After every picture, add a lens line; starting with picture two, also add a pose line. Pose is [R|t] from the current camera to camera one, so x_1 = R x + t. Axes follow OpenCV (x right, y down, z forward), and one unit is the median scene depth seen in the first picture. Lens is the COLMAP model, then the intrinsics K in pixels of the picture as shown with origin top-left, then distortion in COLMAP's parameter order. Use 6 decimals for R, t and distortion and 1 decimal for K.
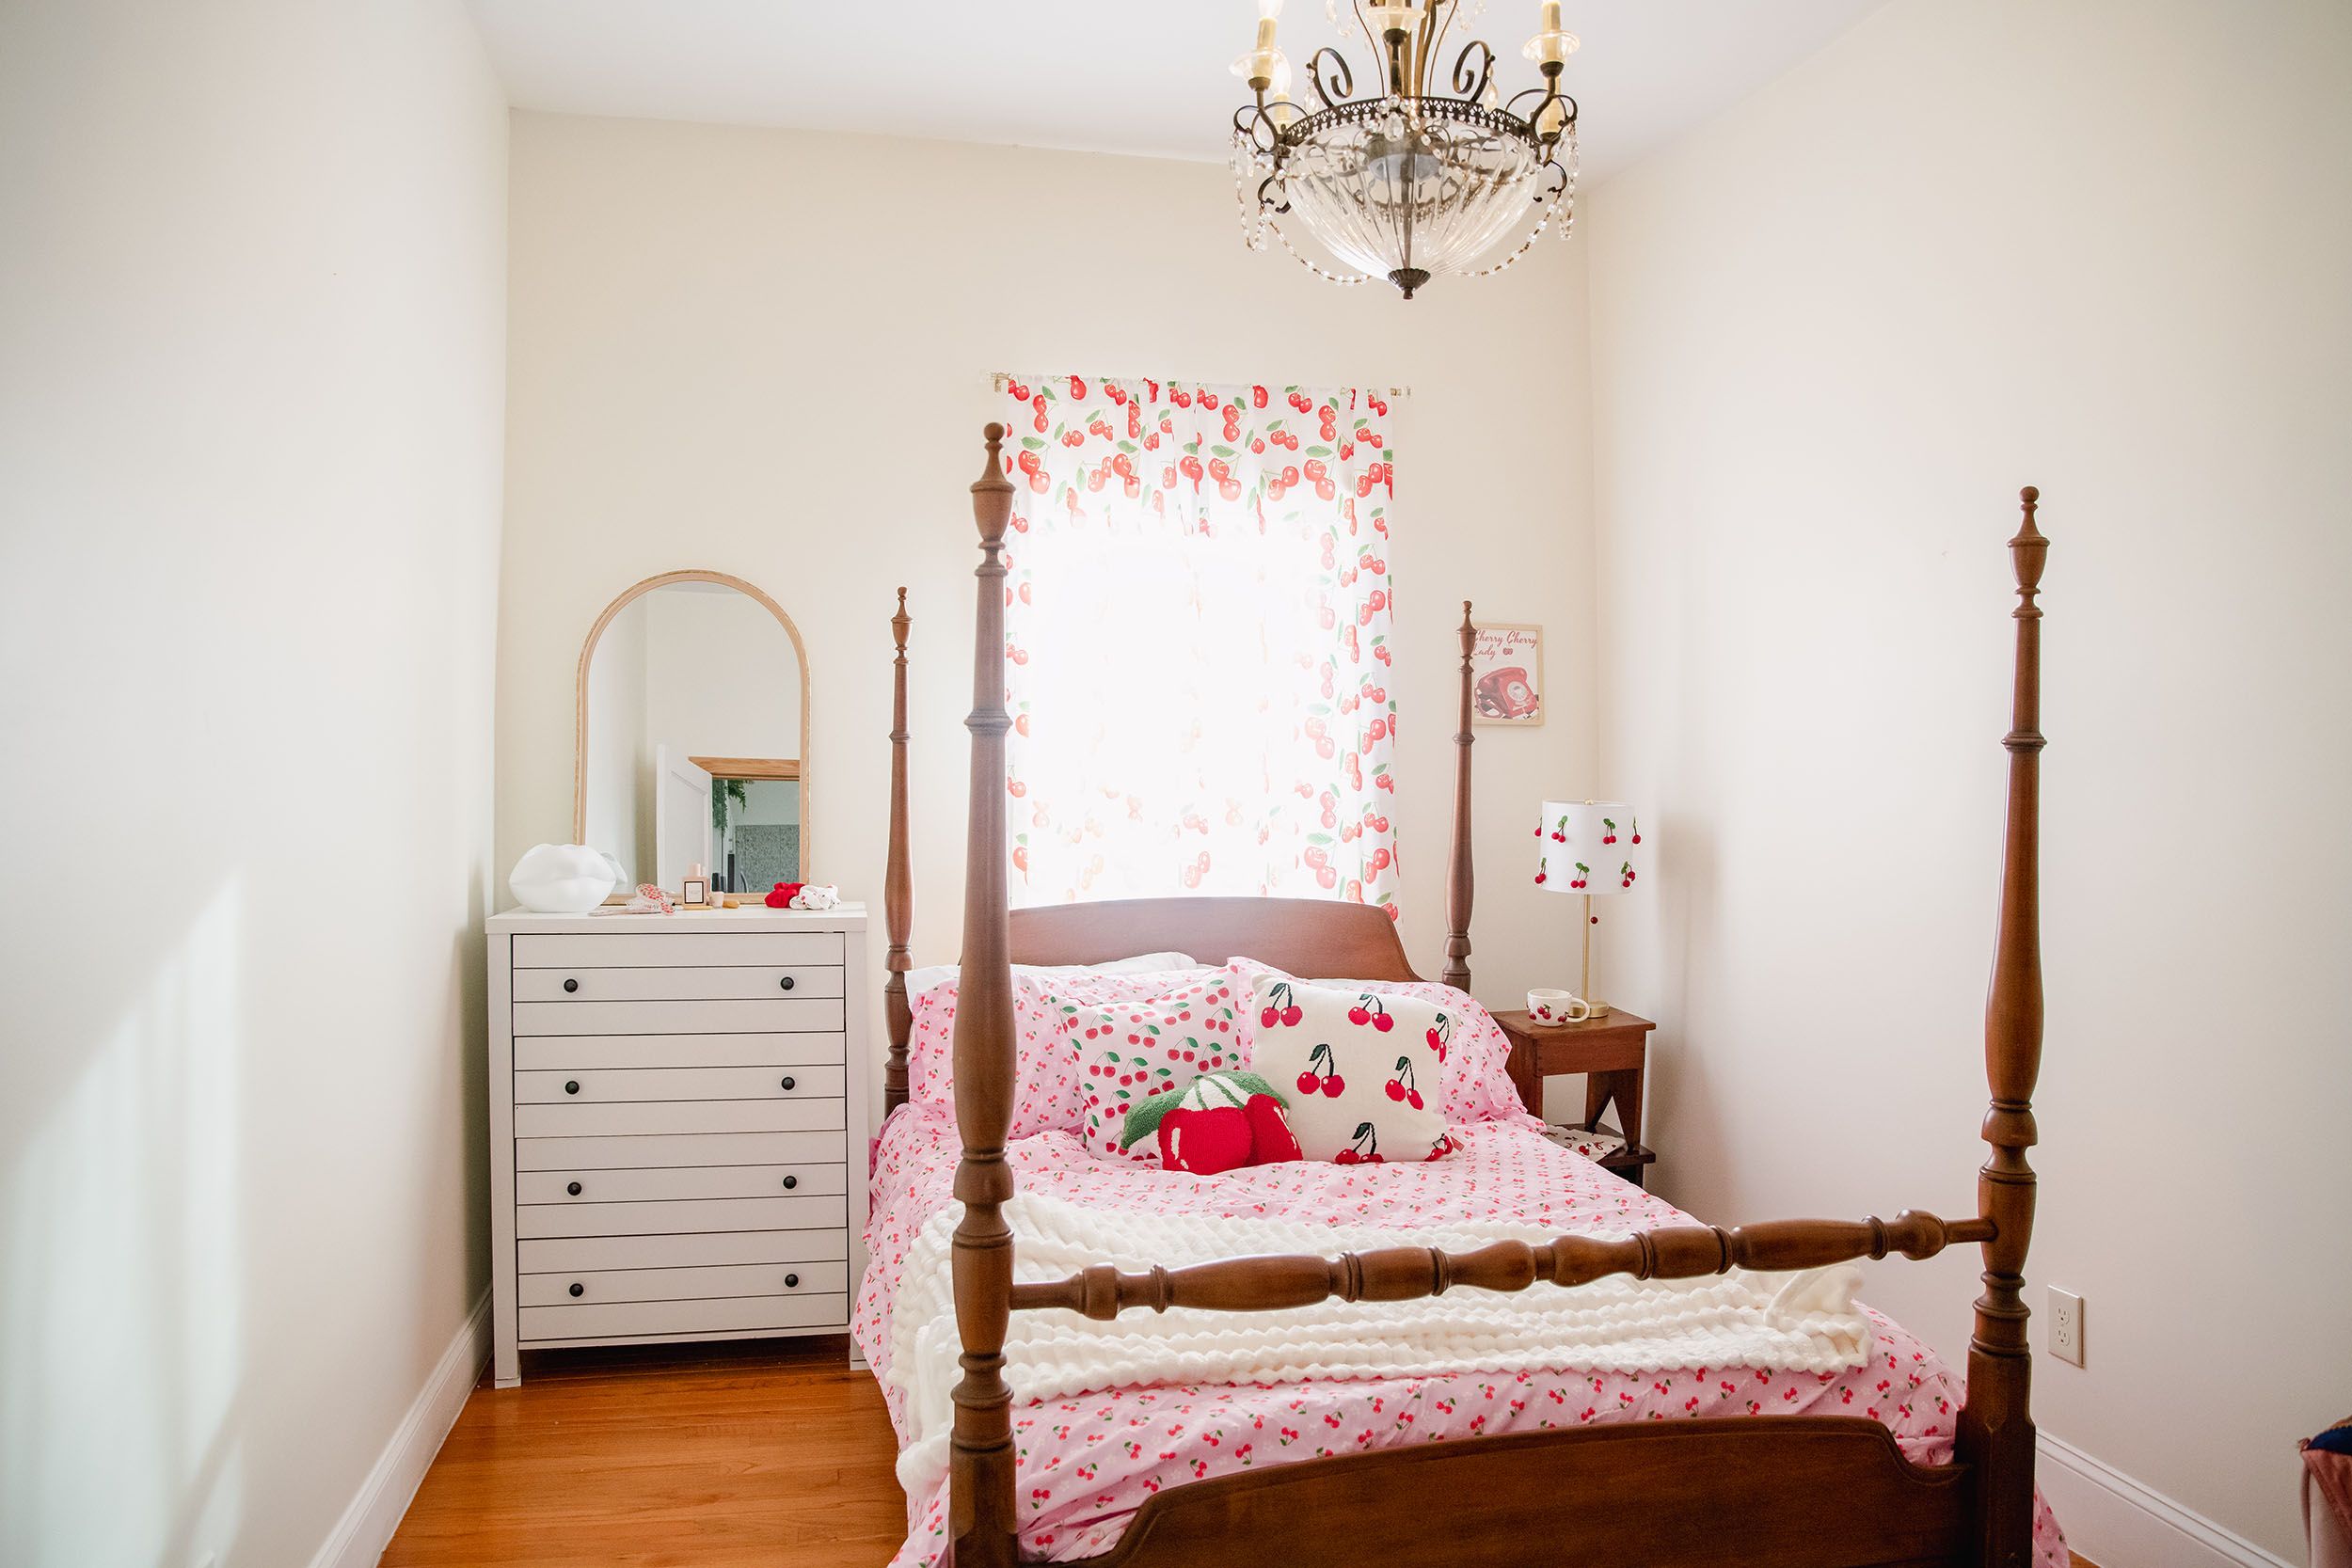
lens RADIAL K [[1633.1, 0, 1158.6], [0, 1633.1, 786.2], [0, 0, 1]] dist [-0.075891, 0.048912]
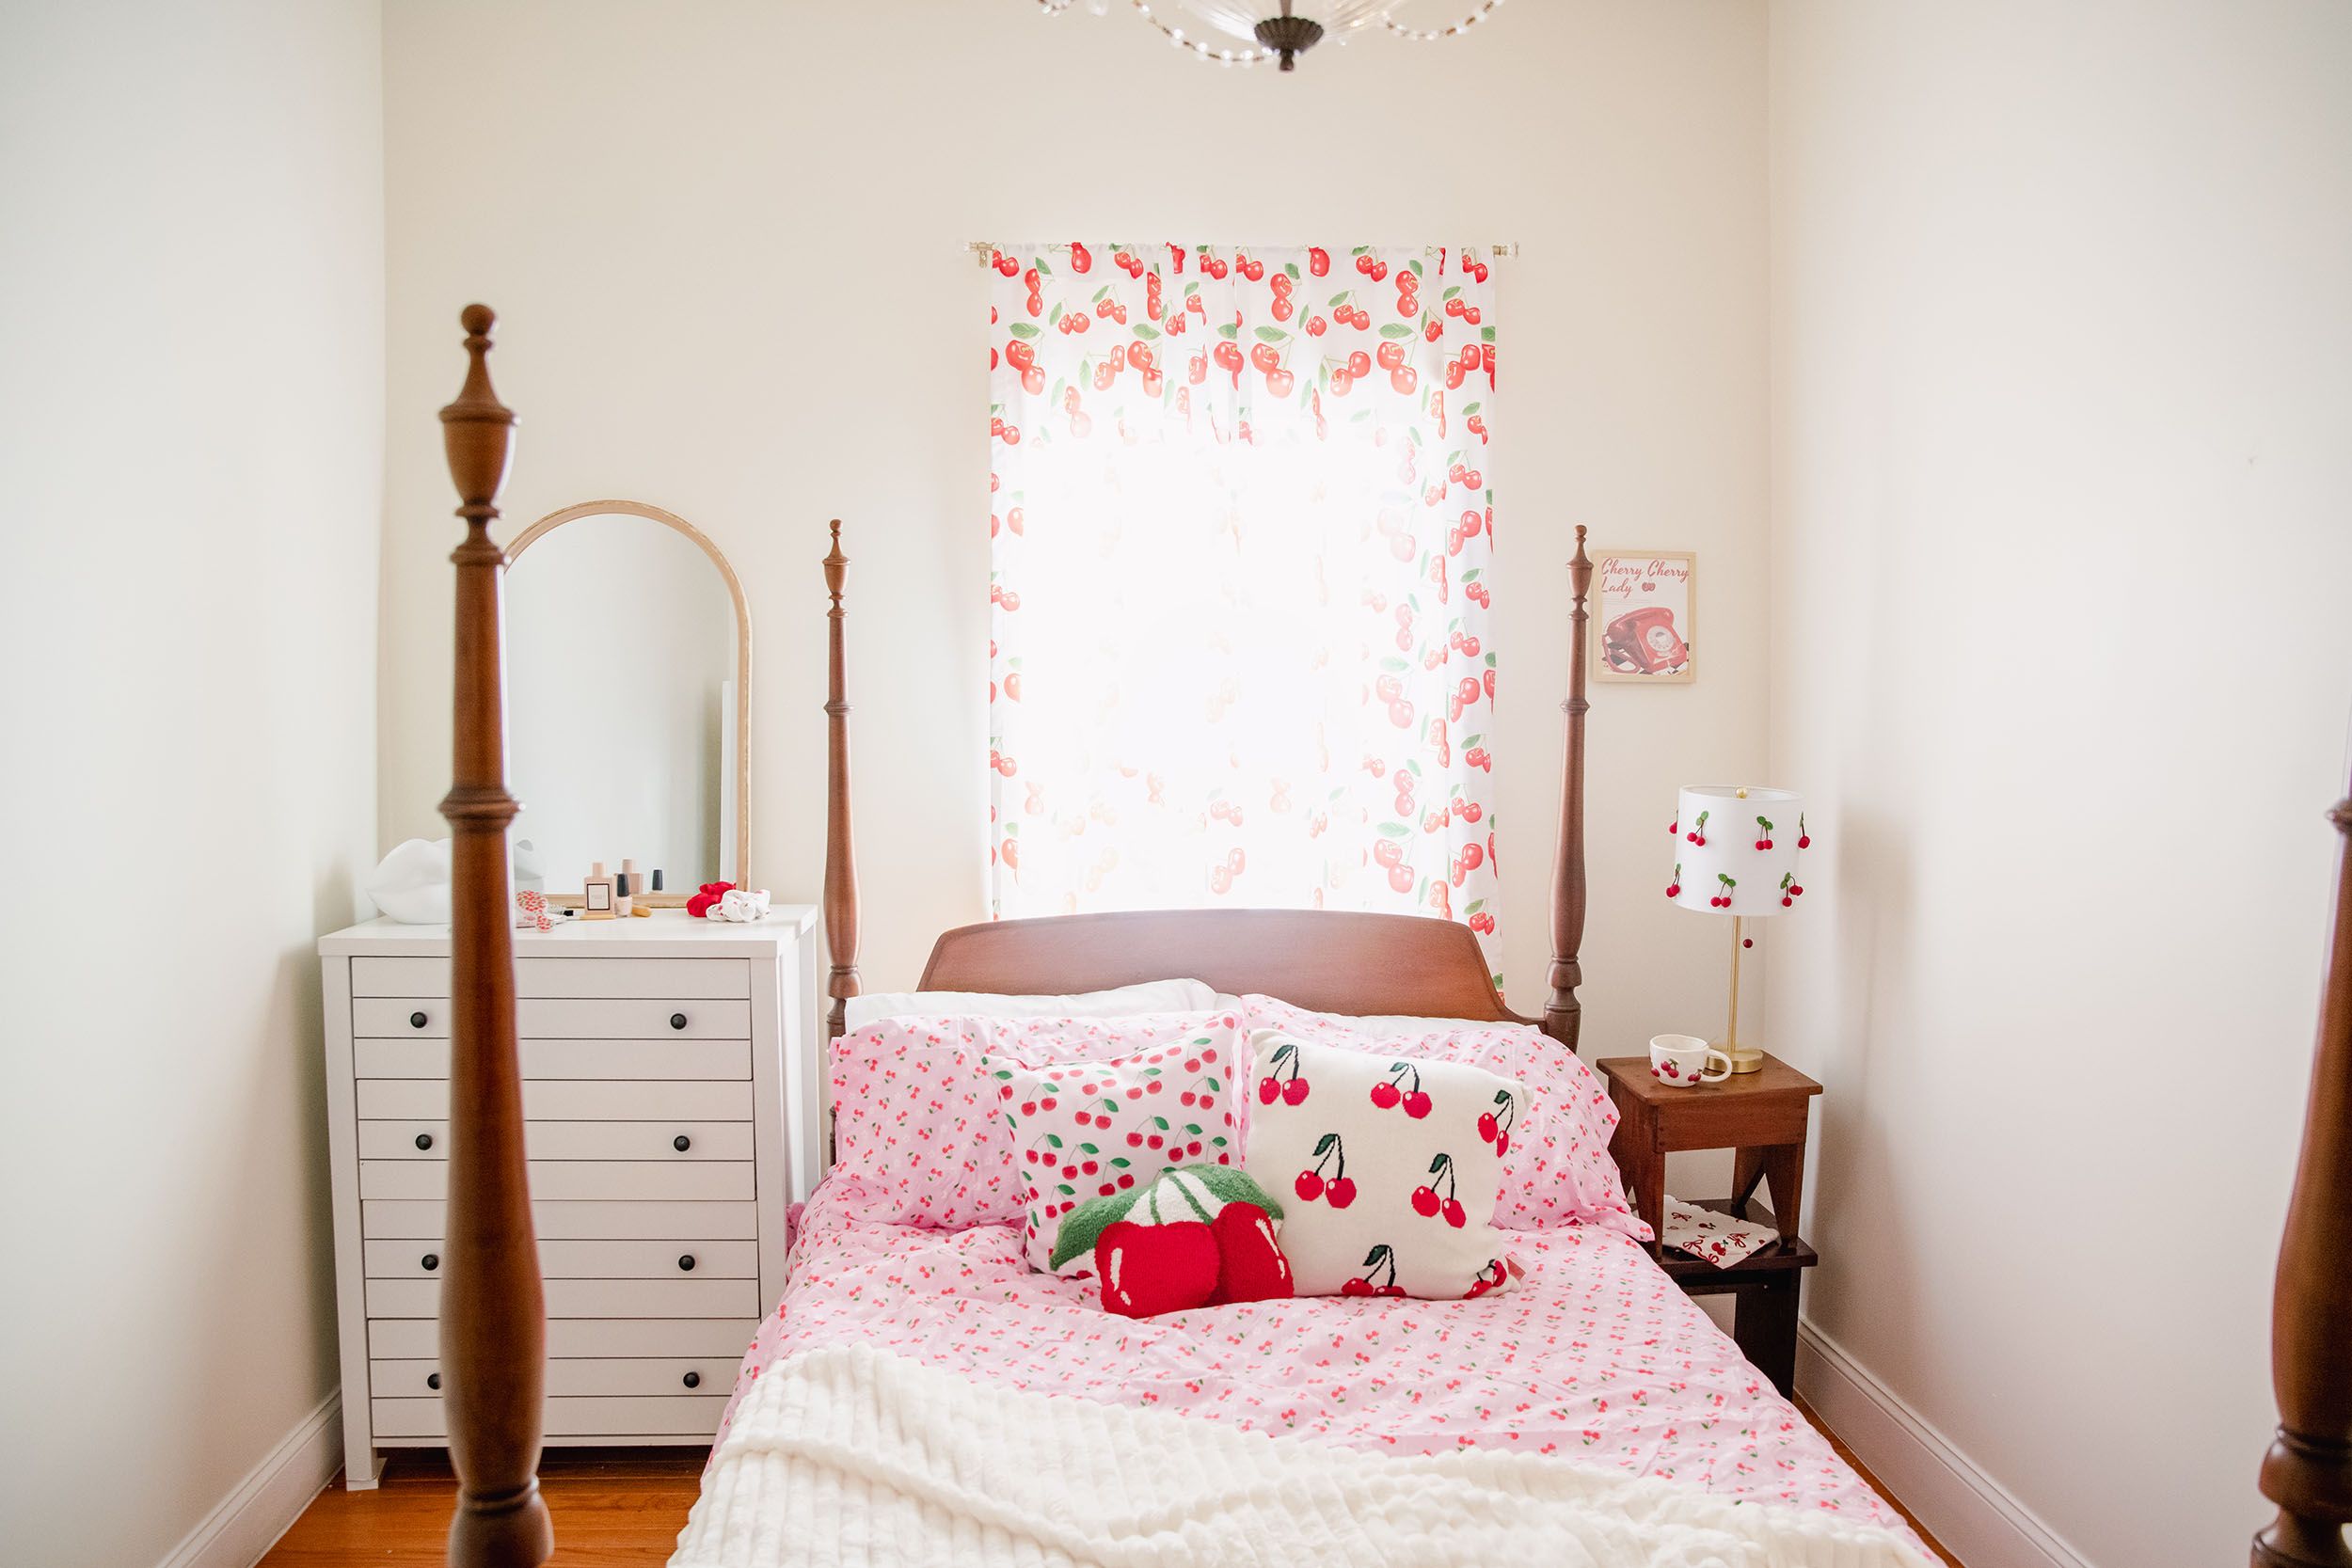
lens RADIAL K [[1633.1, 0, 1186.6], [0, 1633.1, 779.0], [0, 0, 1]] dist [-0.075891, 0.048912]
pose [[0.989735, 0.010168, -0.142550, 0.120571], [-0.001333, 0.998079, 0.061938, -0.043741], [0.142906, -0.061112, 0.987848, 0.225956]]
